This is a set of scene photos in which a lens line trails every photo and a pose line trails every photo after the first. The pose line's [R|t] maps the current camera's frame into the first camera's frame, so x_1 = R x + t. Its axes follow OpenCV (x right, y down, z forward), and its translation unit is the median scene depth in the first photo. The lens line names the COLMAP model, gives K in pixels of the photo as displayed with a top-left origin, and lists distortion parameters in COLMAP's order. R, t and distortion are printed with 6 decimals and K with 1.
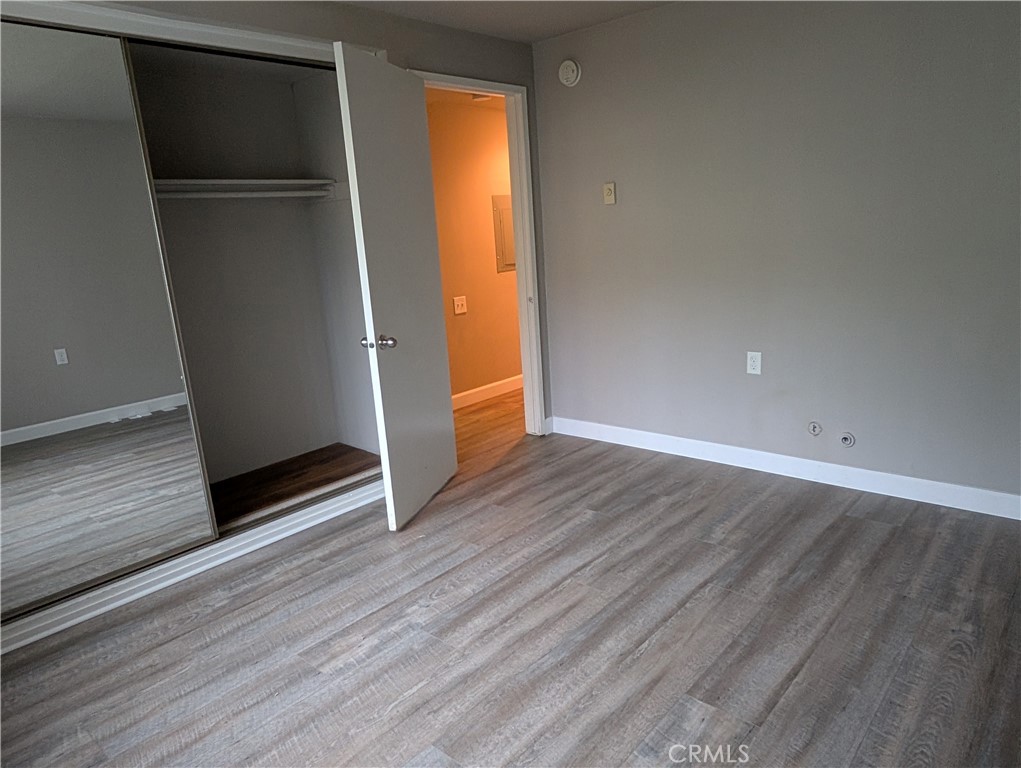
lens RADIAL K [[681.2, 0, 519.8], [0, 681.2, 384.7], [0, 0, 1]] dist [-0.001477, 0.000542]
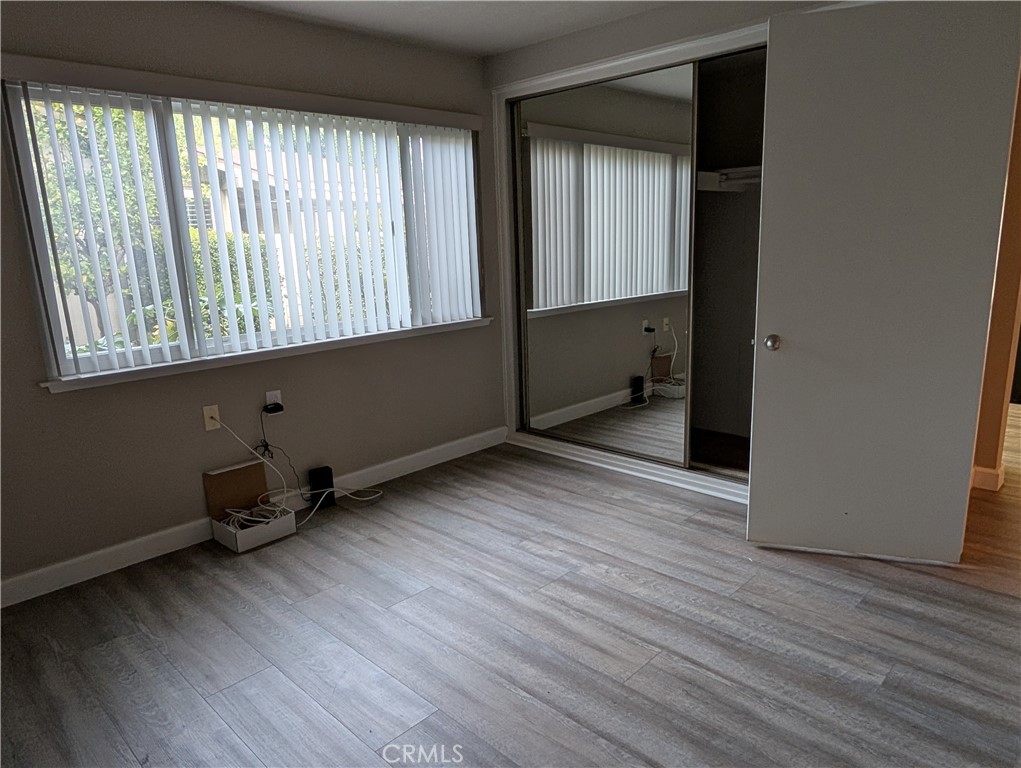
lens RADIAL K [[681.2, 0, 515.6], [0, 681.2, 390.5], [0, 0, 1]] dist [-0.001477, 0.000542]
pose [[-0.044912, 0.284641, -0.957581, 0.768594], [-0.193281, 0.937961, 0.287874, -0.215991], [0.980115, 0.198011, 0.012890, 0.723472]]
